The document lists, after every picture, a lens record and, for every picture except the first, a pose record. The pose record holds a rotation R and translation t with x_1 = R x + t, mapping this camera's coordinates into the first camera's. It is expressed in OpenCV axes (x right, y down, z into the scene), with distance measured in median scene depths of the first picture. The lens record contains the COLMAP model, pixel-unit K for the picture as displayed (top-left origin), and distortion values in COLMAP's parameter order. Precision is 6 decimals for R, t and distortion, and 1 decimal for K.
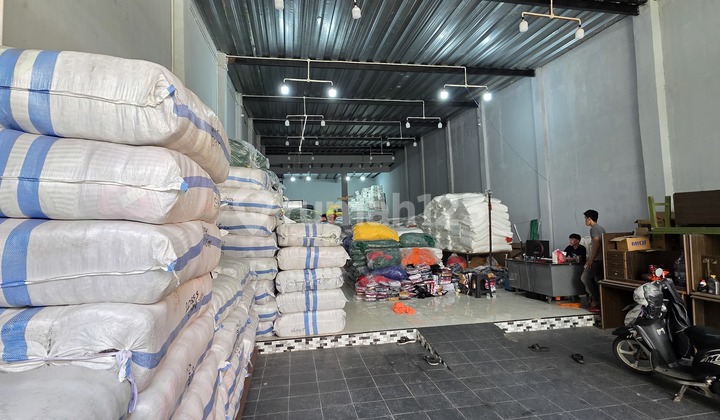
lens RADIAL K [[385.3, 0, 359.5], [0, 385.3, 193.8], [0, 0, 1]] dist [0.000847, -0.000286]
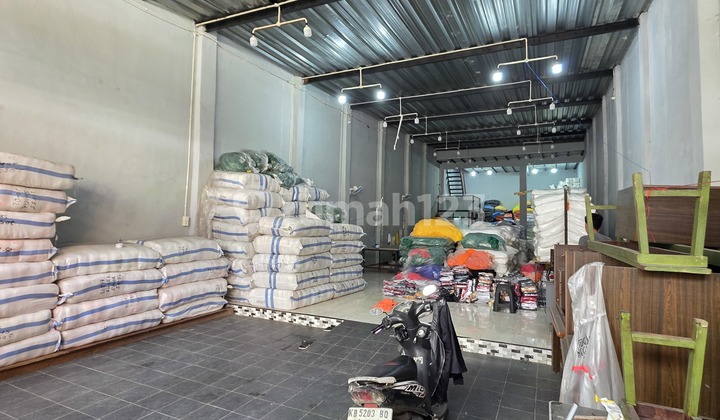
lens RADIAL K [[385.3, 0, 359.5], [0, 385.3, 193.8], [0, 0, 1]] dist [0.000847, -0.000286]
pose [[0.806307, 0.001119, -0.591496, 0.815425], [0.008474, 0.999874, 0.013443, -0.010460], [0.591436, -0.015852, 0.806196, 0.181432]]
